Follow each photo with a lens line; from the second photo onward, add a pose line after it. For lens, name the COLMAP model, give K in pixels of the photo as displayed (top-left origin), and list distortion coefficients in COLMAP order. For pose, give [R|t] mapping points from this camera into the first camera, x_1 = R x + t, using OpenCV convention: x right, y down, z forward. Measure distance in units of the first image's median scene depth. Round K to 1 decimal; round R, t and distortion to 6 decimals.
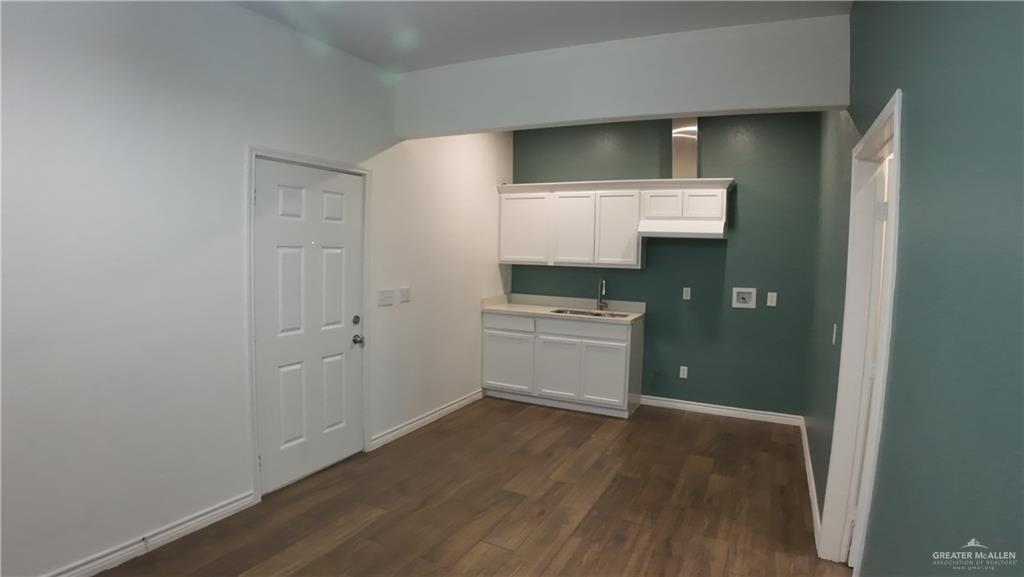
lens RADIAL K [[527.5, 0, 512.0], [0, 527.5, 288.5], [0, 0, 1]] dist [-0.118684, 0.000522]
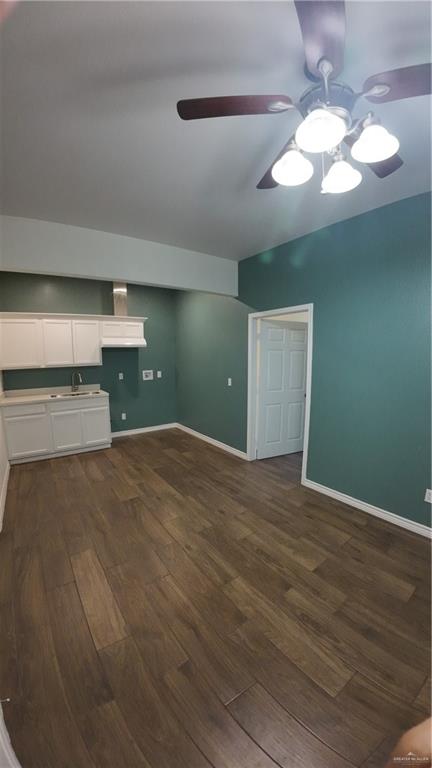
lens RADIAL K [[270.7, 0, 214.8], [0, 270.7, 389.1], [0, 0, 1]] dist [-0.107502, 0.000013]
pose [[0.465308, -0.138969, 0.874172, -0.389012], [0.090440, 0.989894, 0.109225, -0.020950], [-0.880516, 0.028237, 0.473174, 0.231970]]
